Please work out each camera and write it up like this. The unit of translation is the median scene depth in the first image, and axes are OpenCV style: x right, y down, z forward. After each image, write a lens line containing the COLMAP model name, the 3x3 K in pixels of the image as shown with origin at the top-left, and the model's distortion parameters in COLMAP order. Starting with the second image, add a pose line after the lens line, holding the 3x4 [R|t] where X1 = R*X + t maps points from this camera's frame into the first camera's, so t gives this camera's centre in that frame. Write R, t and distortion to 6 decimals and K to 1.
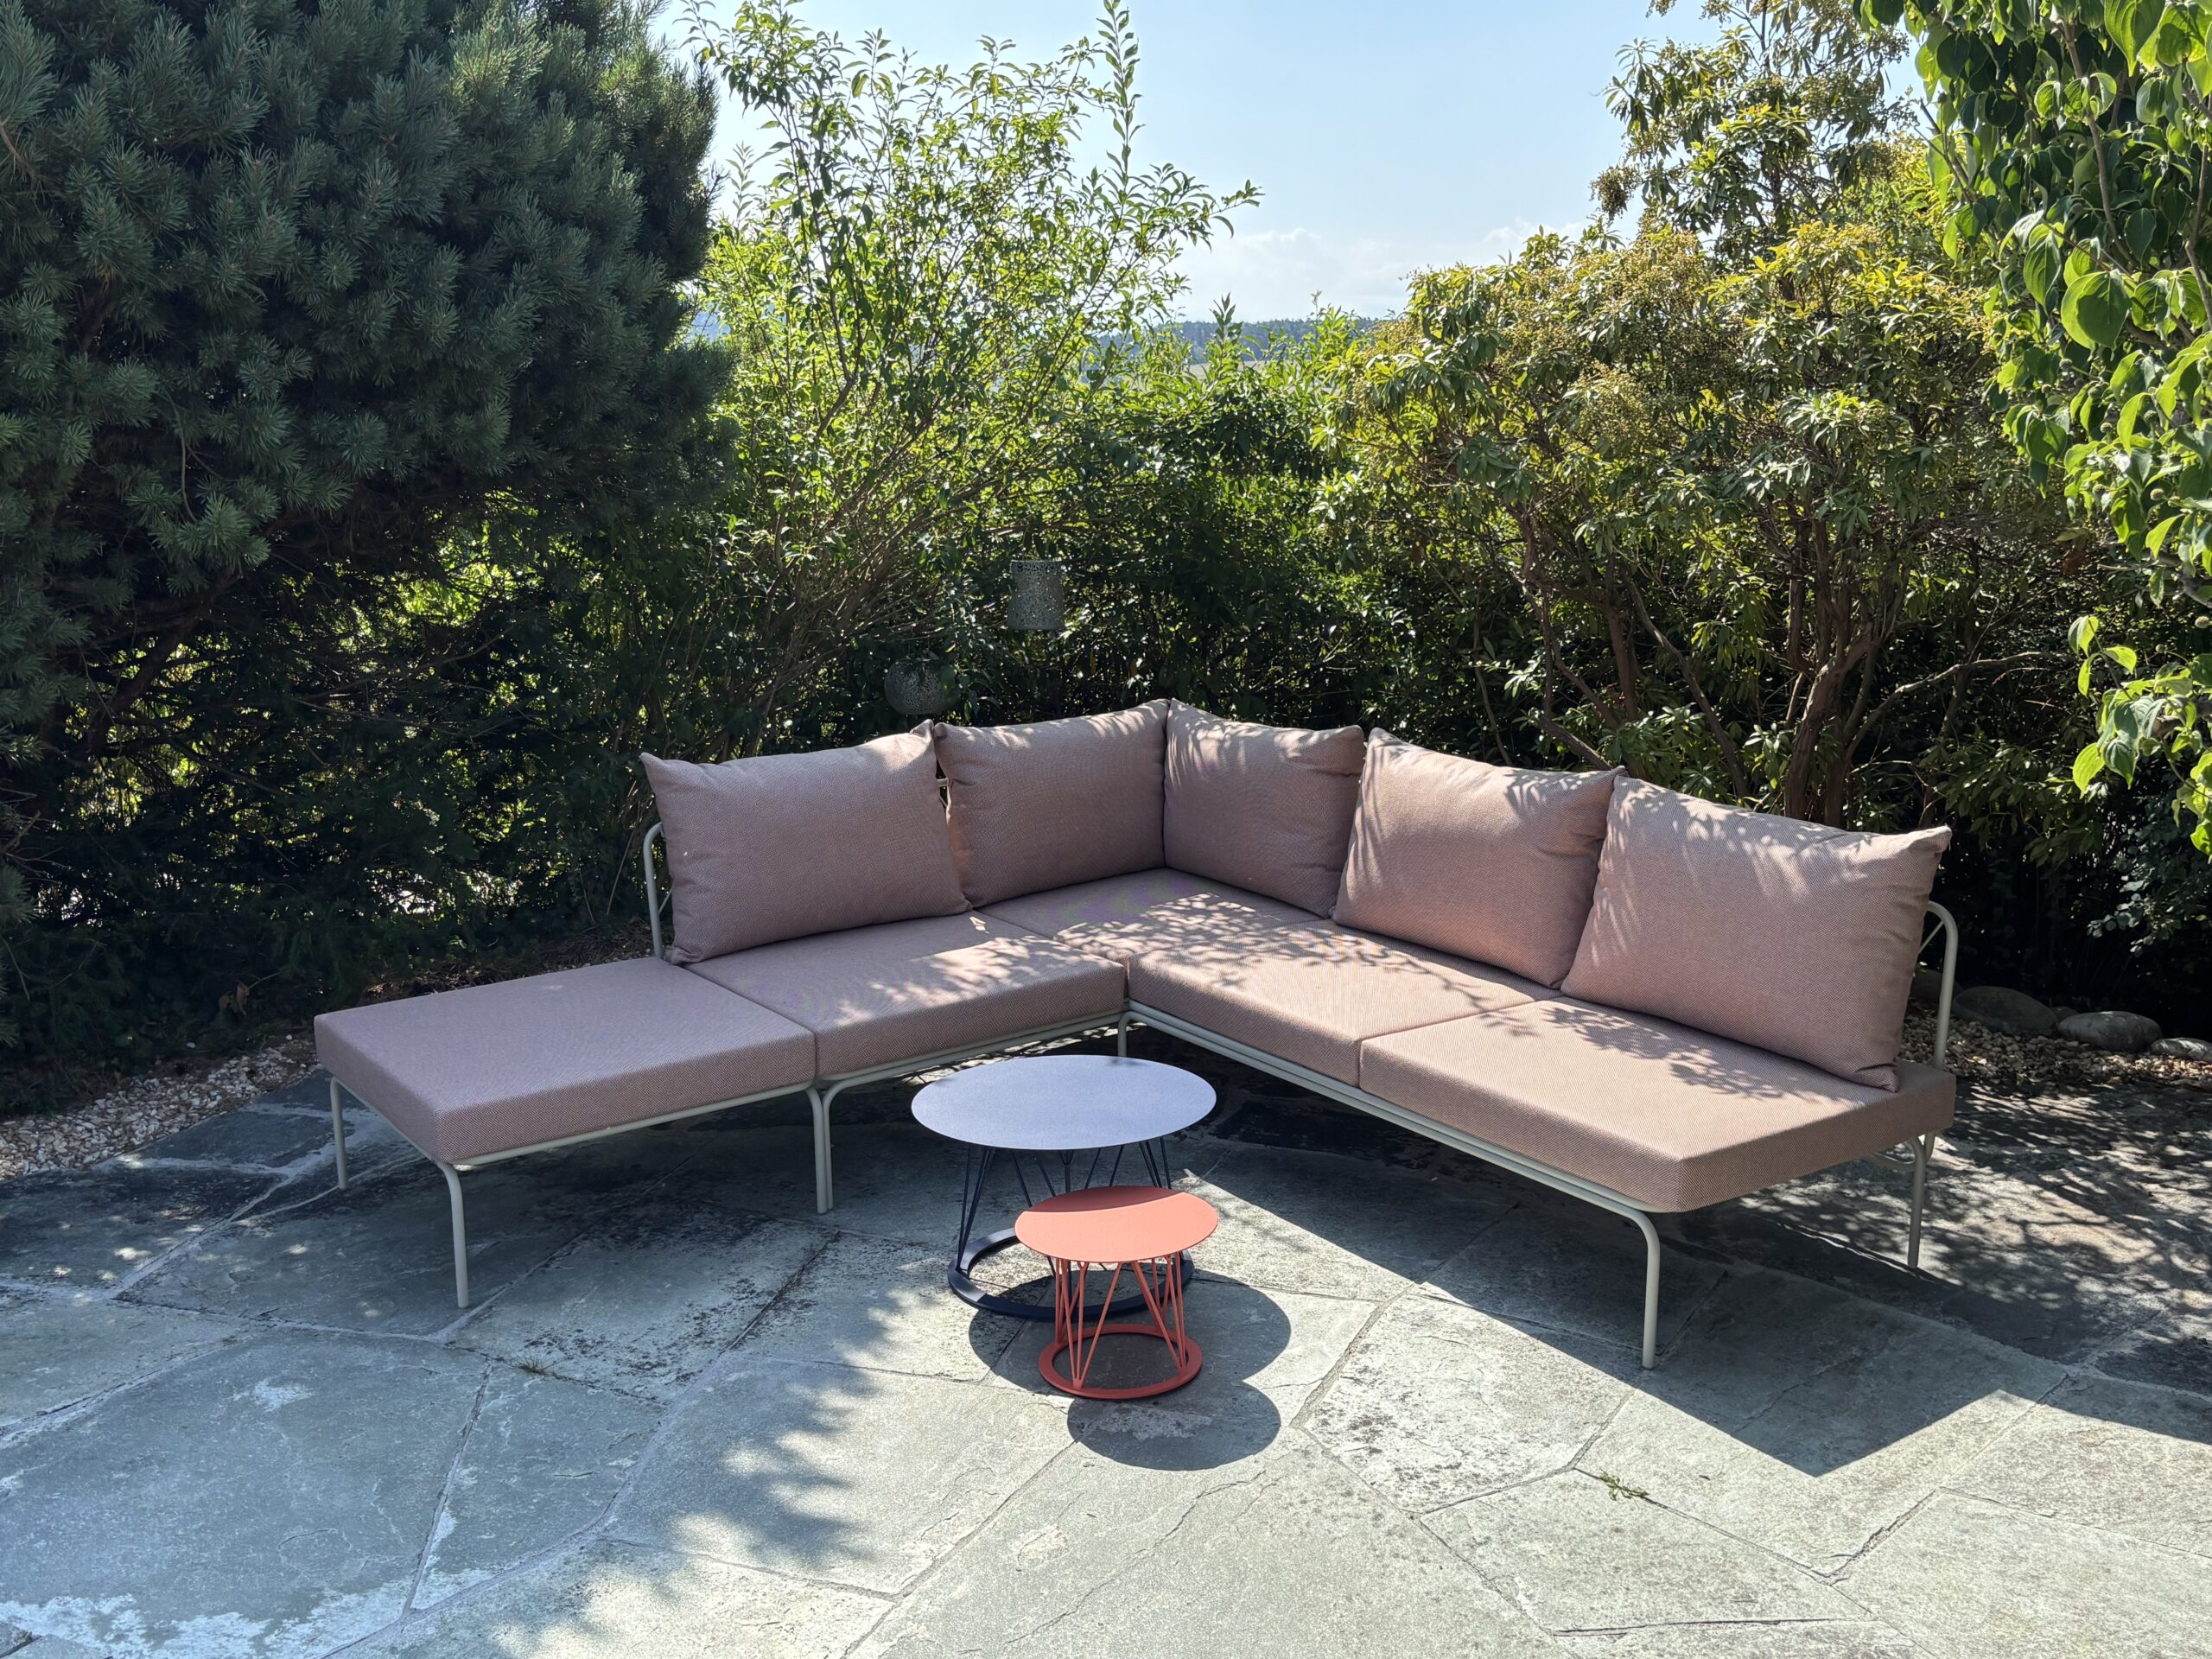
lens RADIAL K [[2134.3, 0, 1096.3], [0, 2134.3, 858.8], [0, 0, 1]] dist [-0.020491, 0.040745]
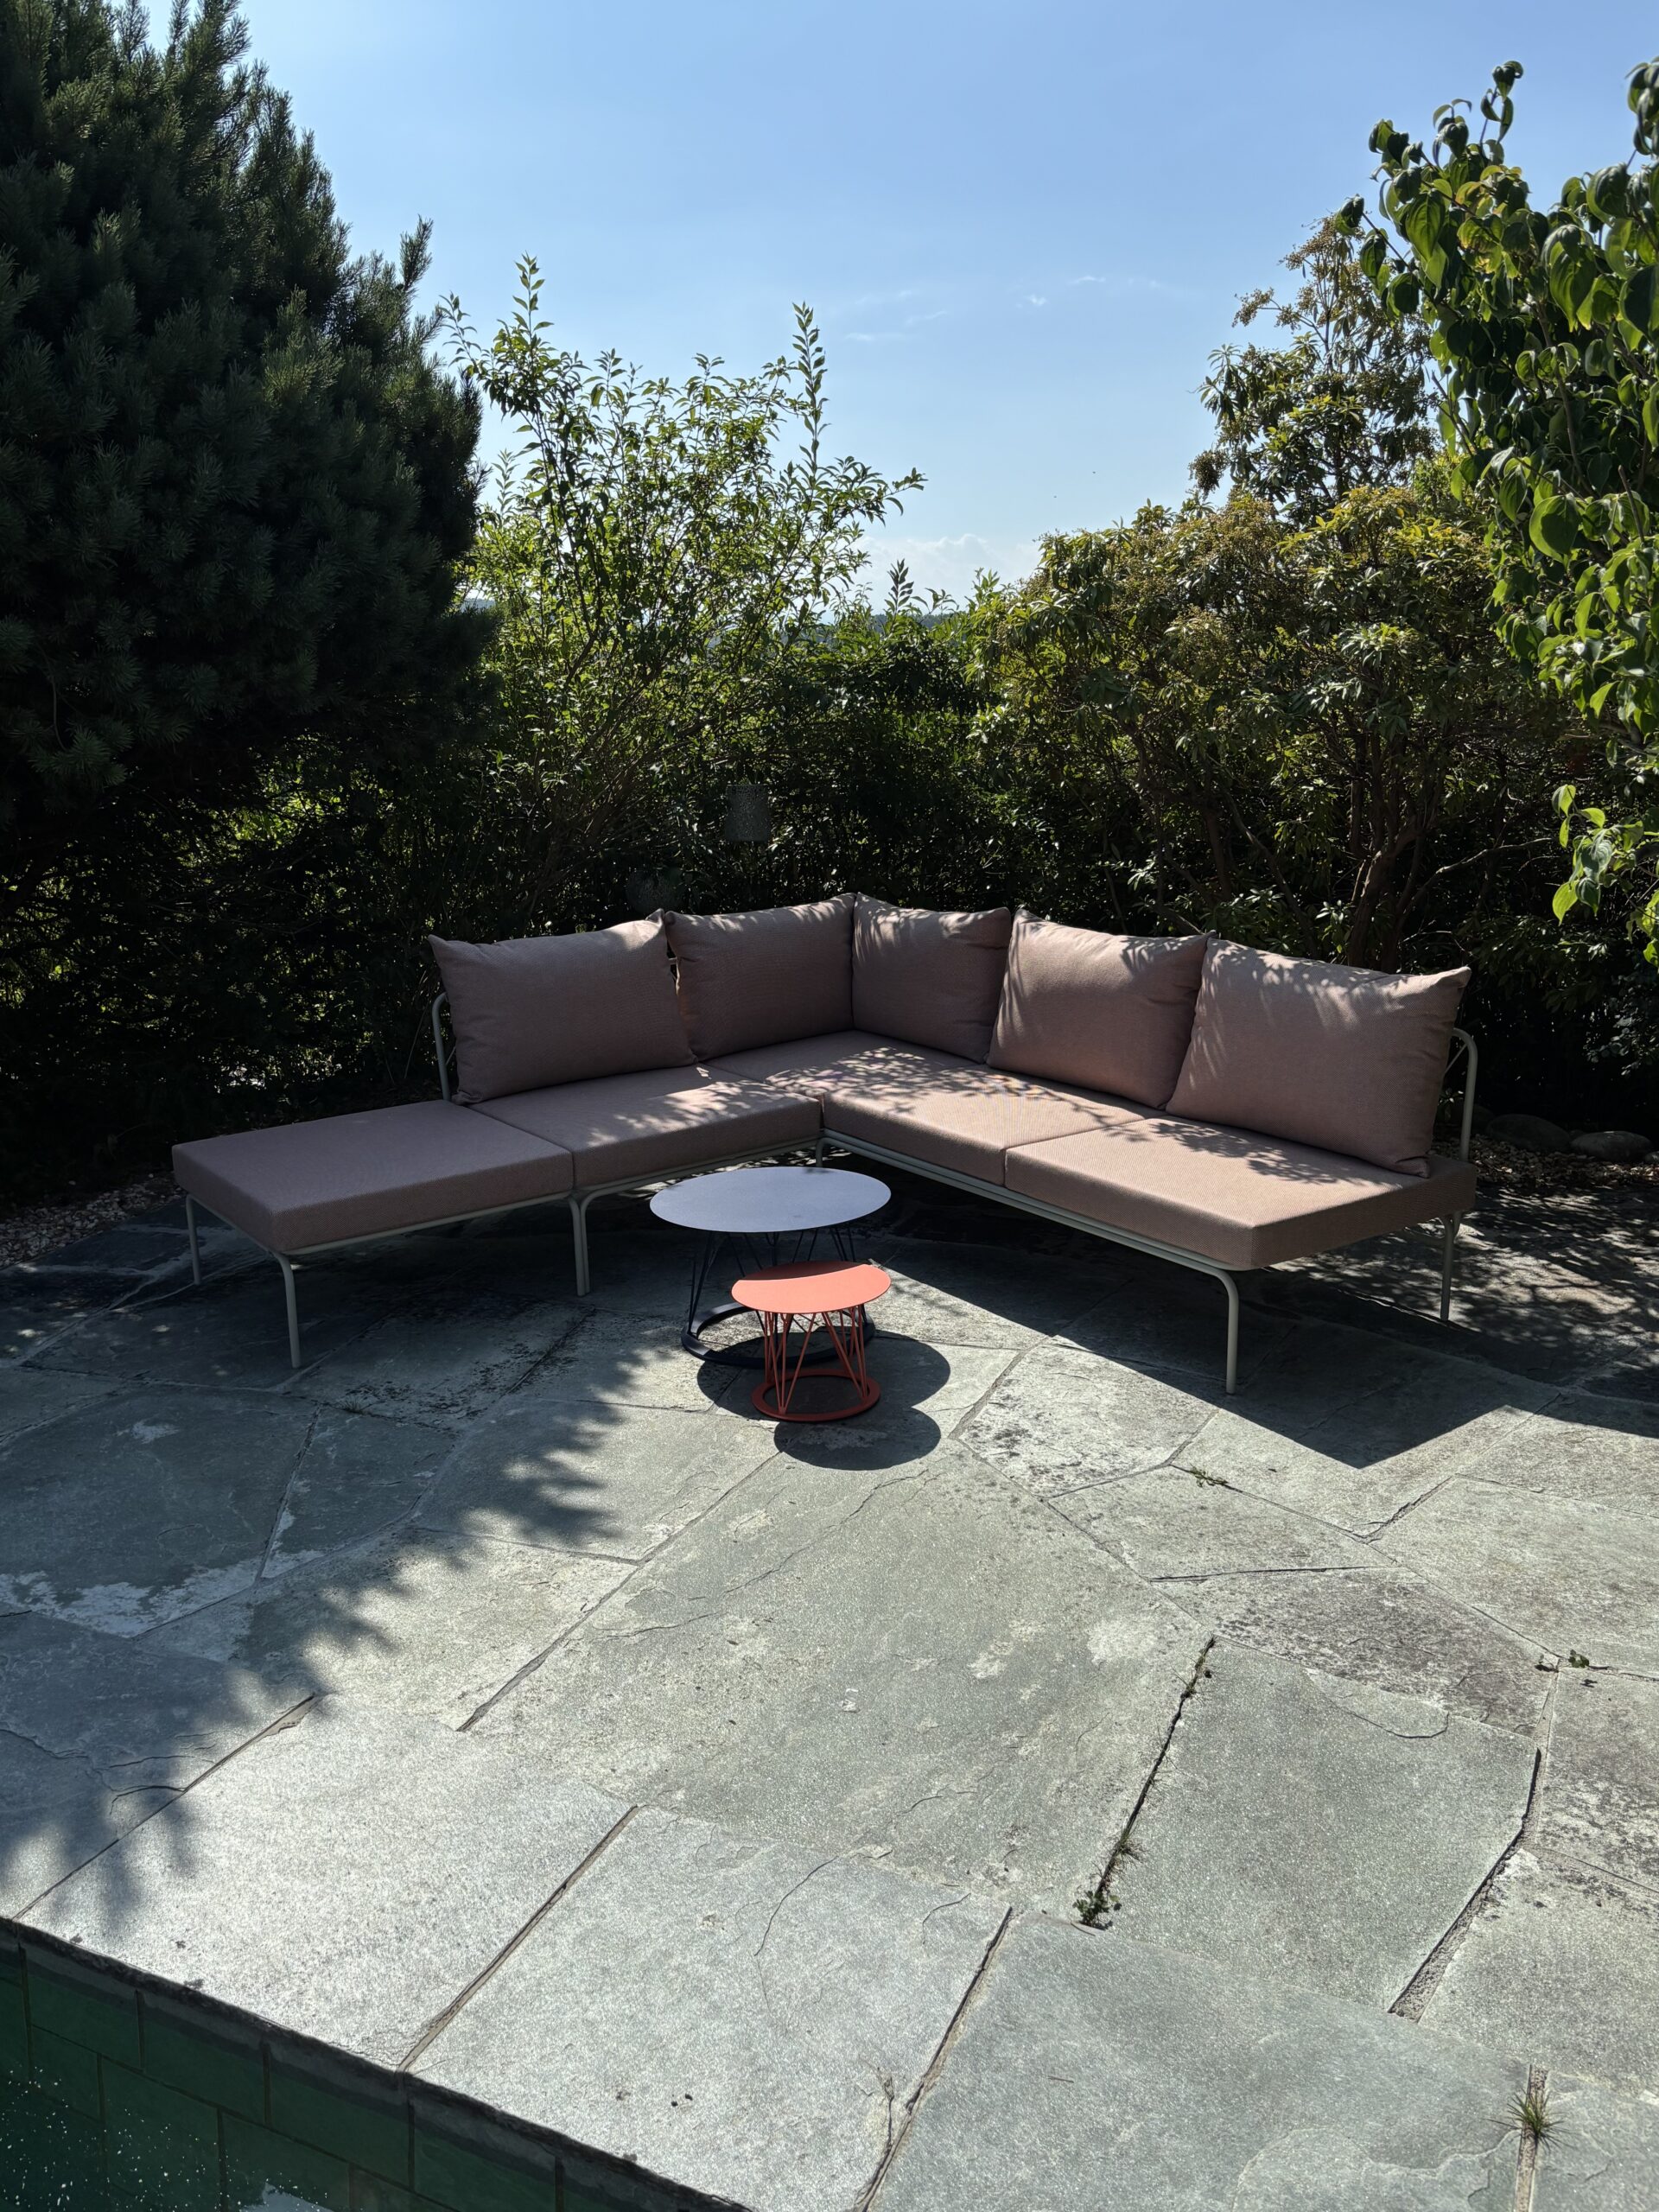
lens RADIAL K [[1761.6, 0, 817.6], [0, 1761.6, 1117.2], [0, 0, 1]] dist [0.006195, -0.001962]
pose [[0.999891, -0.014450, 0.003146, 0.009511], [0.014354, 0.999481, 0.028832, 0.033265], [-0.003561, -0.028783, 0.999579, -0.037830]]
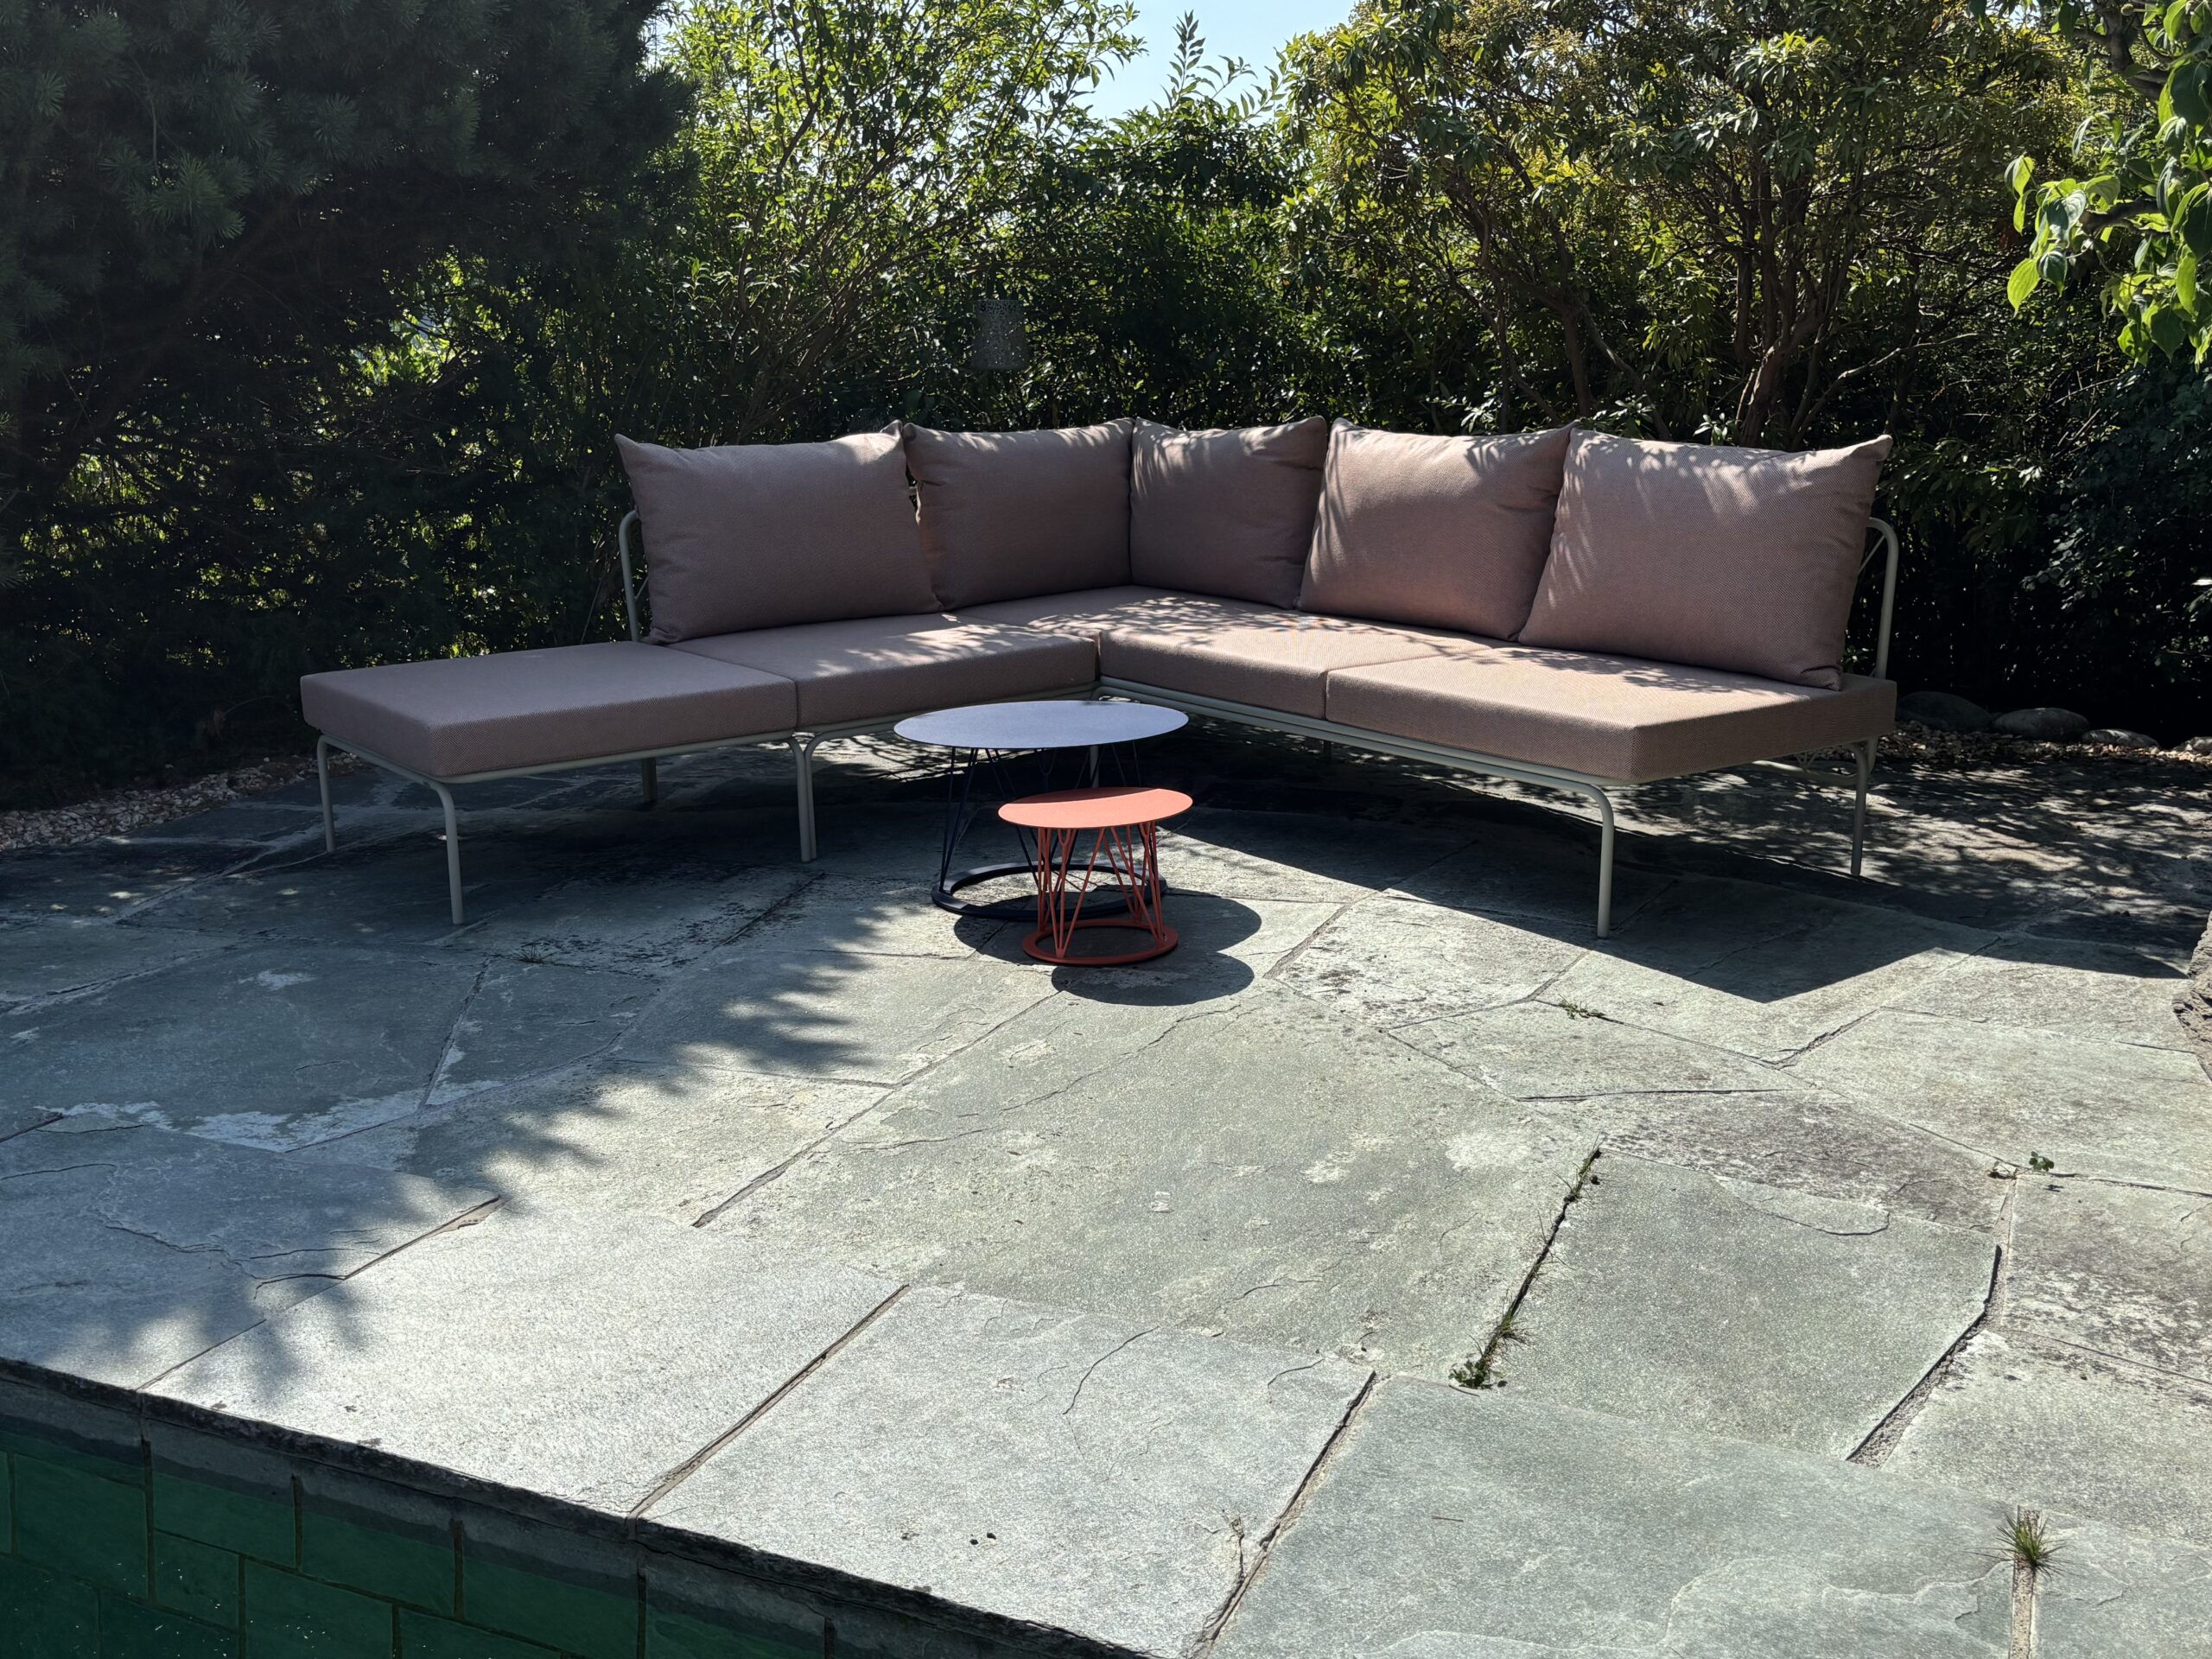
lens RADIAL K [[2117.2, 0, 1107.3], [0, 2117.2, 888.9], [0, 0, 1]] dist [0.053905, -0.151463]
pose [[0.999536, -0.010048, 0.028767, -0.012350], [0.008952, 0.999238, 0.037993, 0.142546], [-0.029127, -0.037717, 0.998864, -0.029926]]
